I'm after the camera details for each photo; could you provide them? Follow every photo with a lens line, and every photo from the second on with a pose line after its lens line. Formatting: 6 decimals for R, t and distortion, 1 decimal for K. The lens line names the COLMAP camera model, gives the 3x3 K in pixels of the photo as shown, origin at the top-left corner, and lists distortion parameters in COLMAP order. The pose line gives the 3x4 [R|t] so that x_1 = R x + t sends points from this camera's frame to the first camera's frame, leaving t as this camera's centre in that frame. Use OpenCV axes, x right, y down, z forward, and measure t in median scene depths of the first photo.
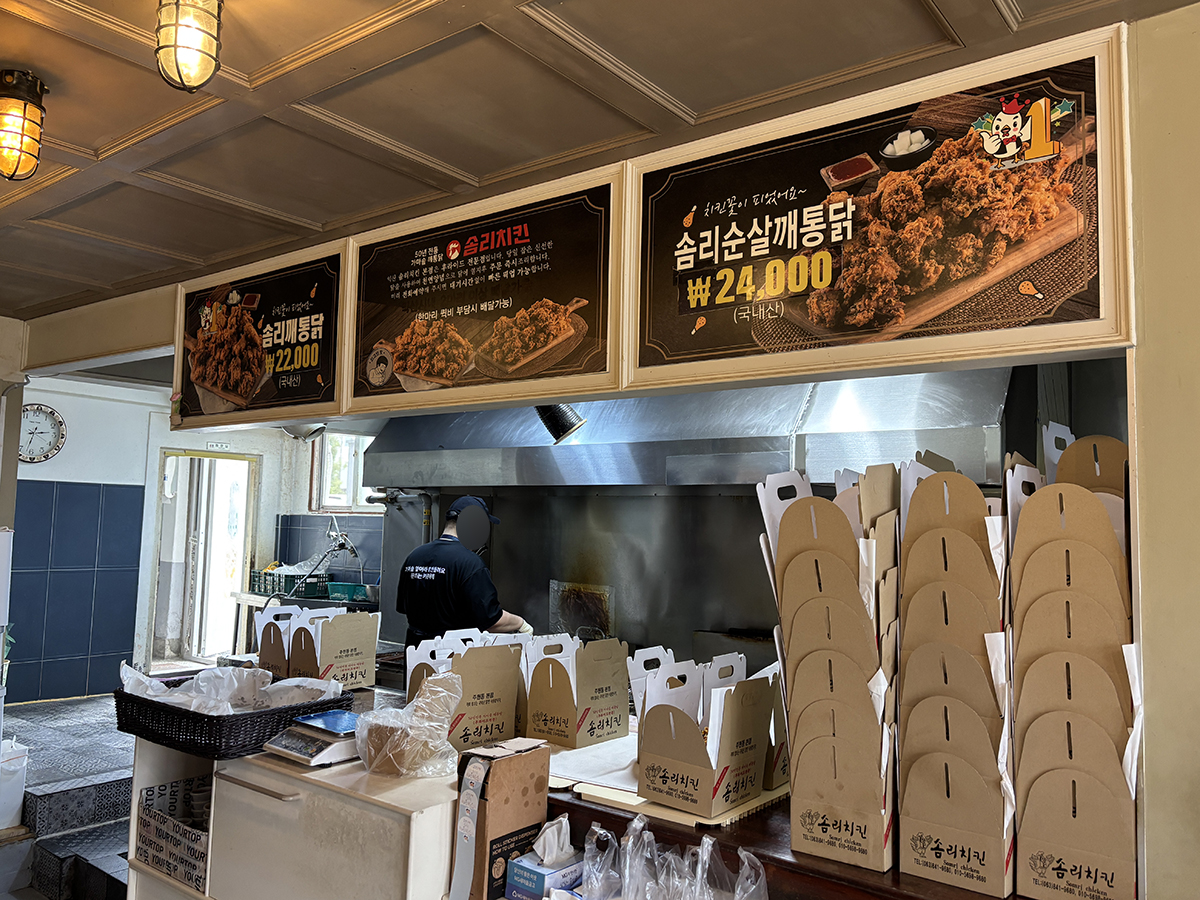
lens RADIAL K [[931.2, 0, 600.8], [0, 931.2, 456.9], [0, 0, 1]] dist [0.016458, 0.005202]
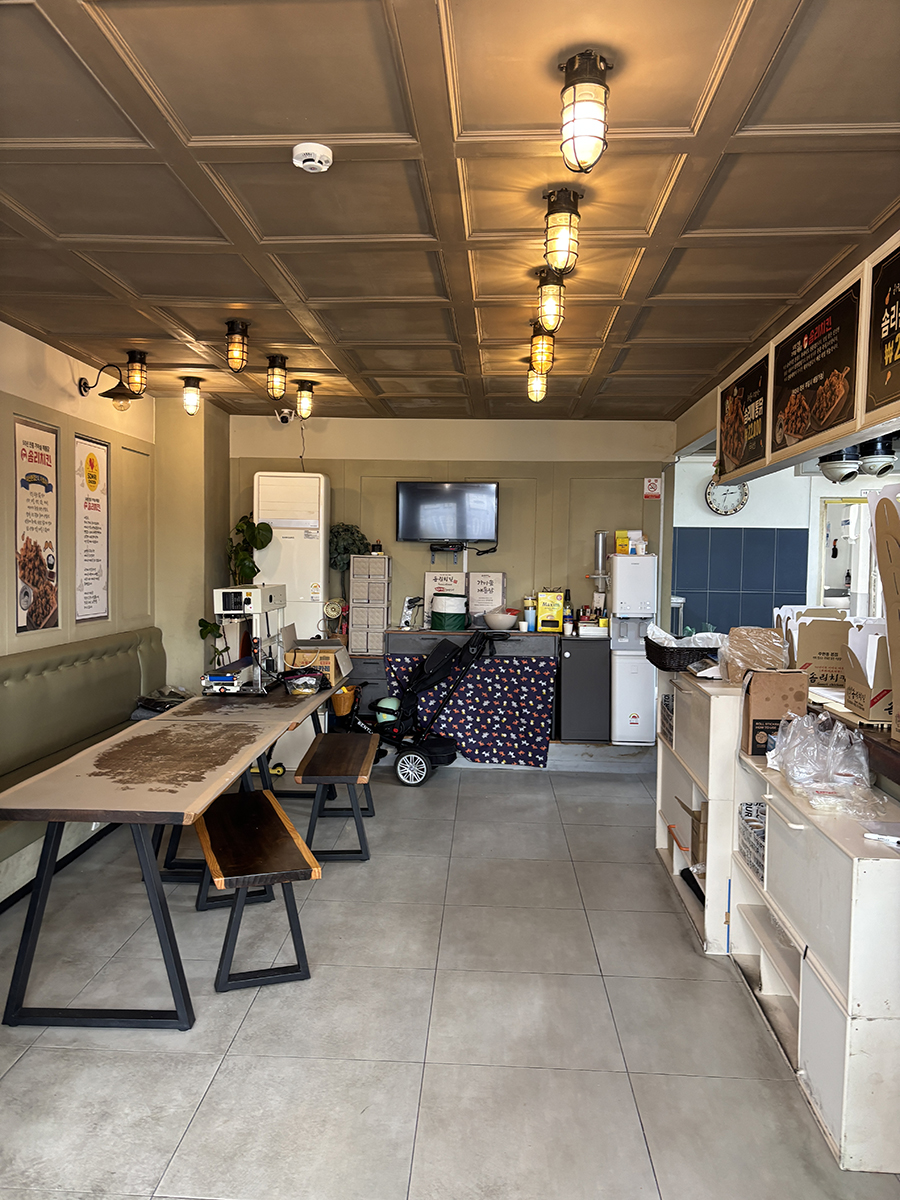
lens RADIAL K [[931.2, 0, 450.7], [0, 931.2, 598.5], [0, 0, 1]] dist [0.016458, 0.005202]
pose [[0.547148, 0.016518, -0.836873, 0.793324], [0.060313, 0.996428, 0.059100, 0.054206], [0.834860, -0.082811, 0.544198, -0.273158]]
